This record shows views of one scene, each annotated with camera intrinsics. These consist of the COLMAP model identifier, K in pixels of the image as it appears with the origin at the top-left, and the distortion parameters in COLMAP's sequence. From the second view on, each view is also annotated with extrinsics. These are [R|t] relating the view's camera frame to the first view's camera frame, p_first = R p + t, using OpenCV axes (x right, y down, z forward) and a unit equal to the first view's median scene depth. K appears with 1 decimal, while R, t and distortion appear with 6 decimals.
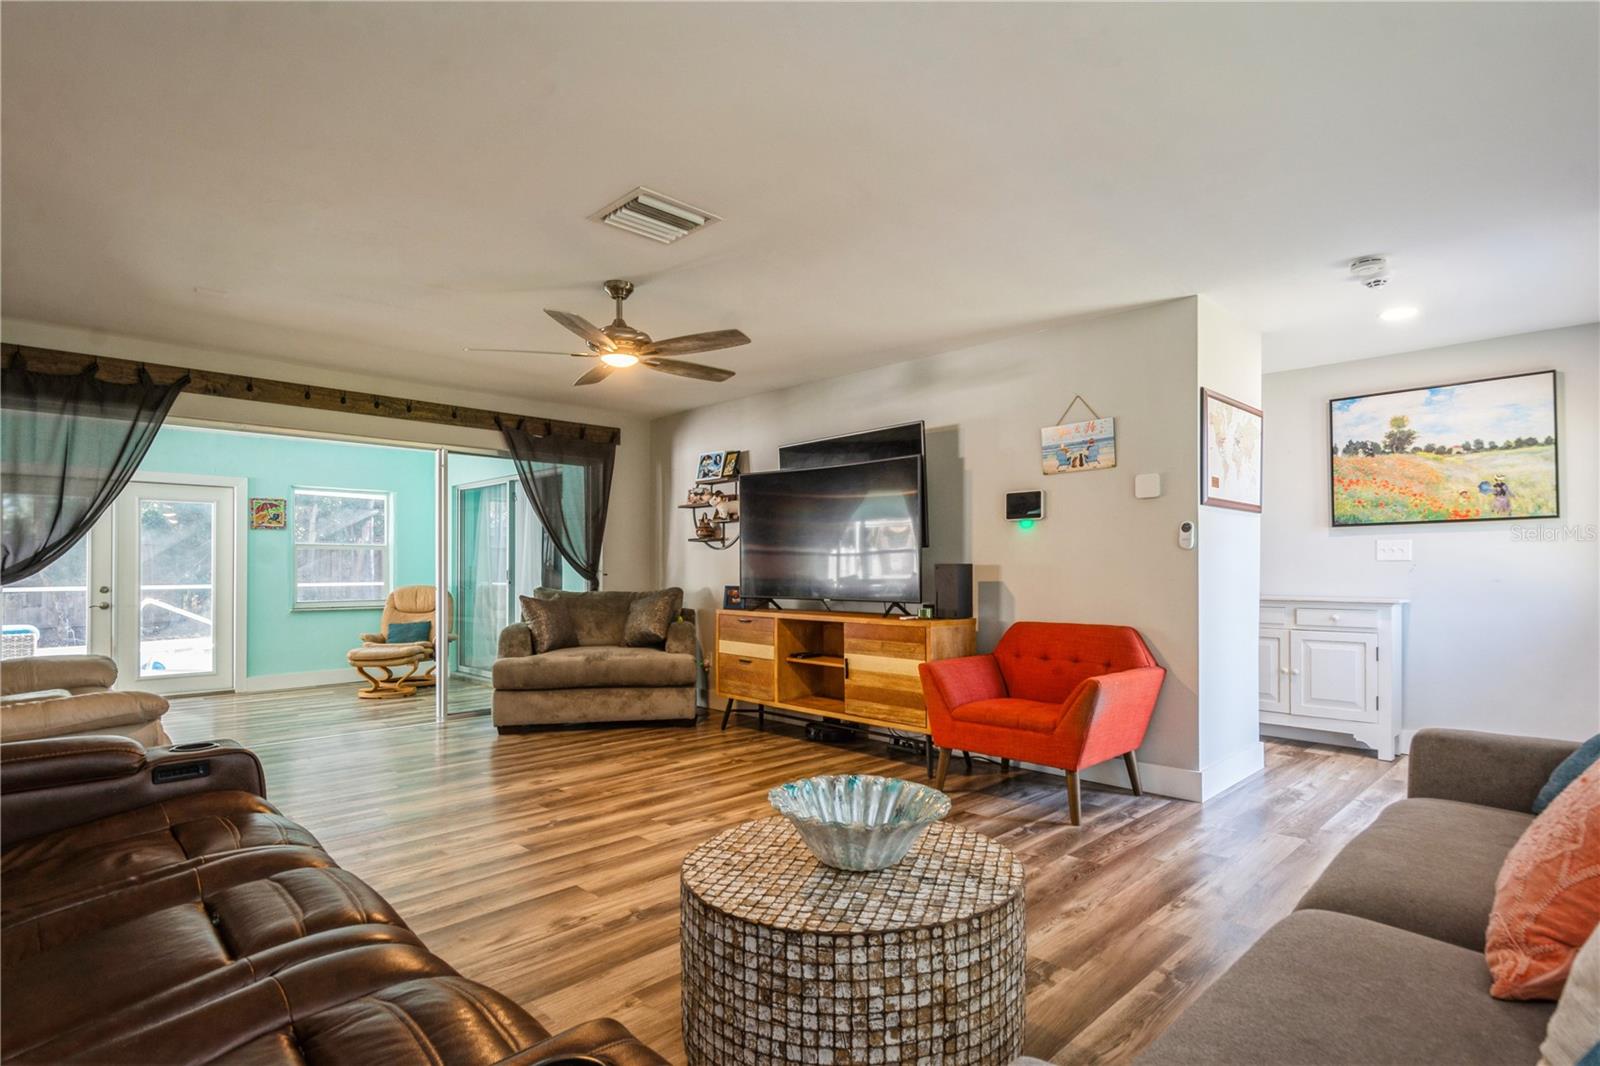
lens RADIAL K [[823.5, 0, 808.3], [0, 823.5, 563.9], [0, 0, 1]] dist [0.008762, -0.006662]
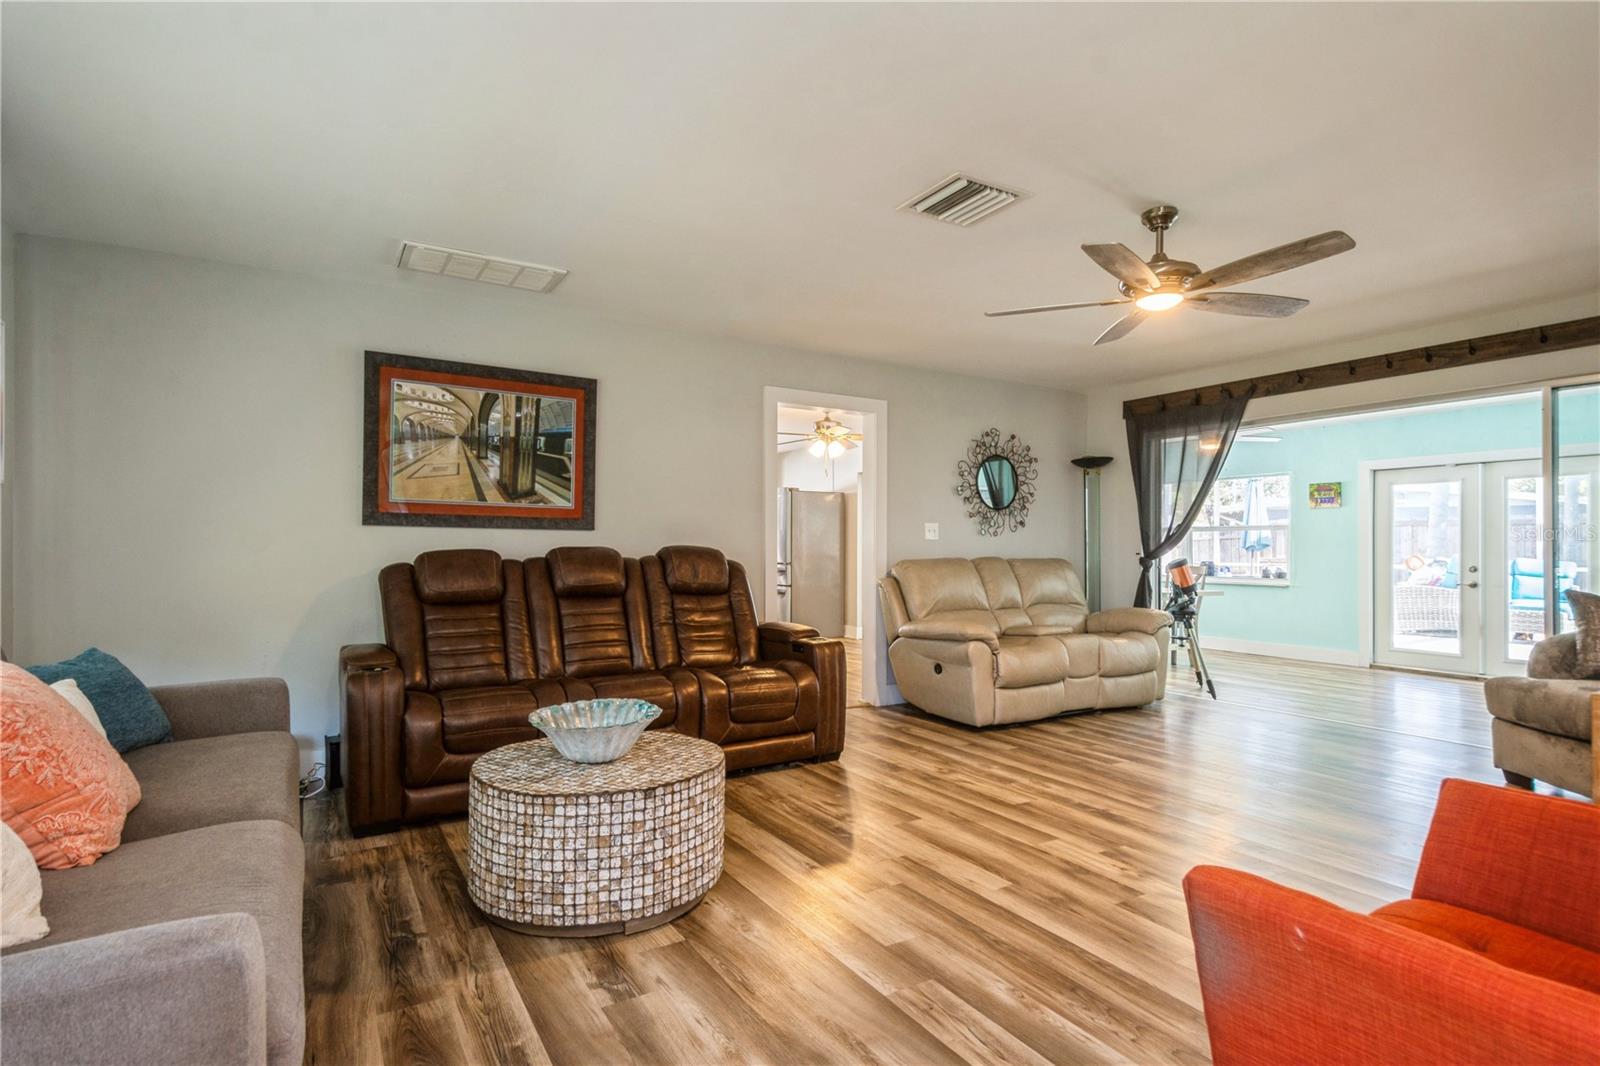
lens RADIAL K [[823.5, 0, 828.1], [0, 823.5, 537.9], [0, 0, 1]] dist [0.008762, -0.006662]
pose [[-0.223492, -0.013372, -0.974614, 0.551123], [0.004549, 0.999881, -0.014762, 0.005423], [0.974695, -0.007733, -0.223405, 0.701355]]
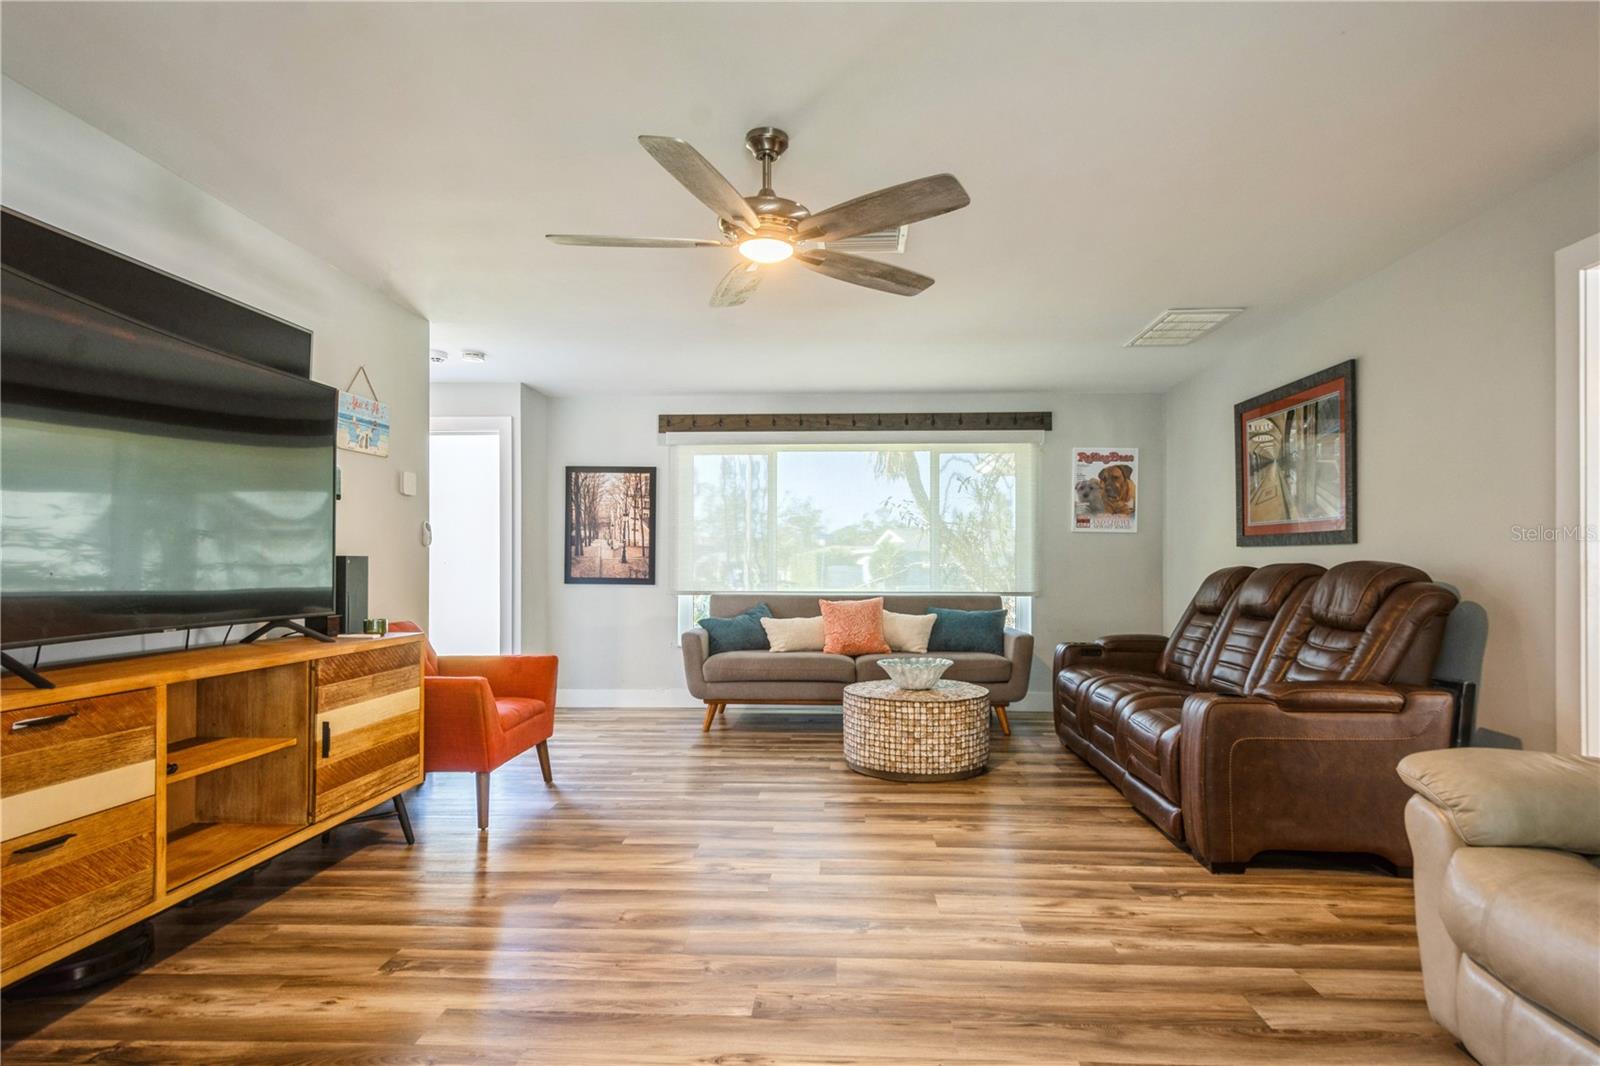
lens RADIAL K [[823.5, 0, 832.5], [0, 823.5, 558.4], [0, 0, 1]] dist [0.008762, -0.006662]
pose [[-0.695646, 0.004291, 0.718372, -0.614443], [-0.010576, 0.999813, -0.016213, 0.008893], [-0.718307, -0.018876, -0.695470, 1.171033]]
